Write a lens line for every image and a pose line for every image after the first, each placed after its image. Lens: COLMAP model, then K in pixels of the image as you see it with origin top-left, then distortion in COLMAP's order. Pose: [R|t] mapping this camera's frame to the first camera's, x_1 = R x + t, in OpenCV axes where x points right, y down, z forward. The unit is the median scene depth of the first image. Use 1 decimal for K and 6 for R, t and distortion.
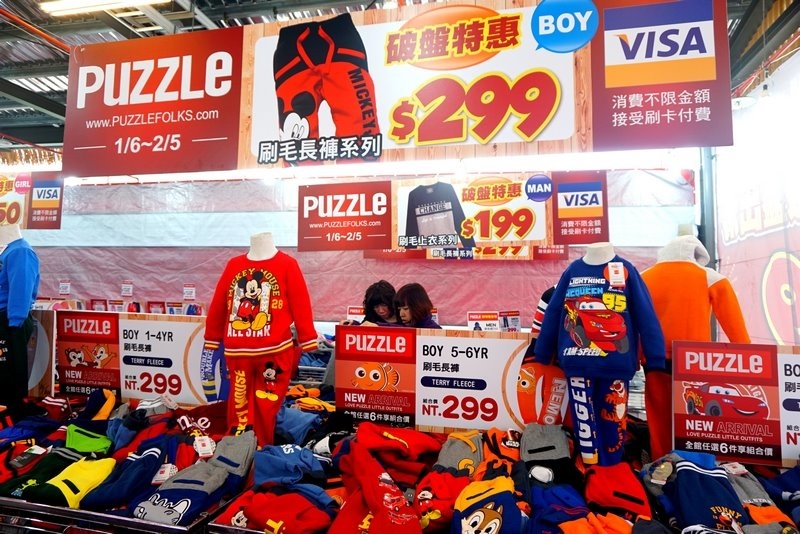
lens RADIAL K [[571.3, 0, 394.9], [0, 571.3, 252.8], [0, 0, 1]] dist [-0.078255, 0.085601]
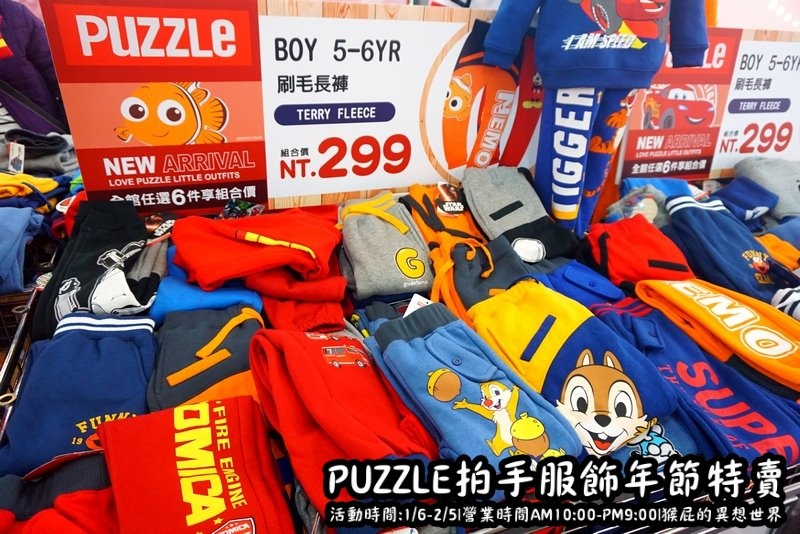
lens RADIAL K [[538.5, 0, 400.0], [0, 538.5, 267.0], [0, 0, 1]] dist [-0.052648, 0.040915]
pose [[0.812598, -0.247929, 0.527462, -0.148921], [-0.061506, 0.863477, 0.500624, 0.101229], [-0.579570, -0.439248, 0.686411, 0.570227]]
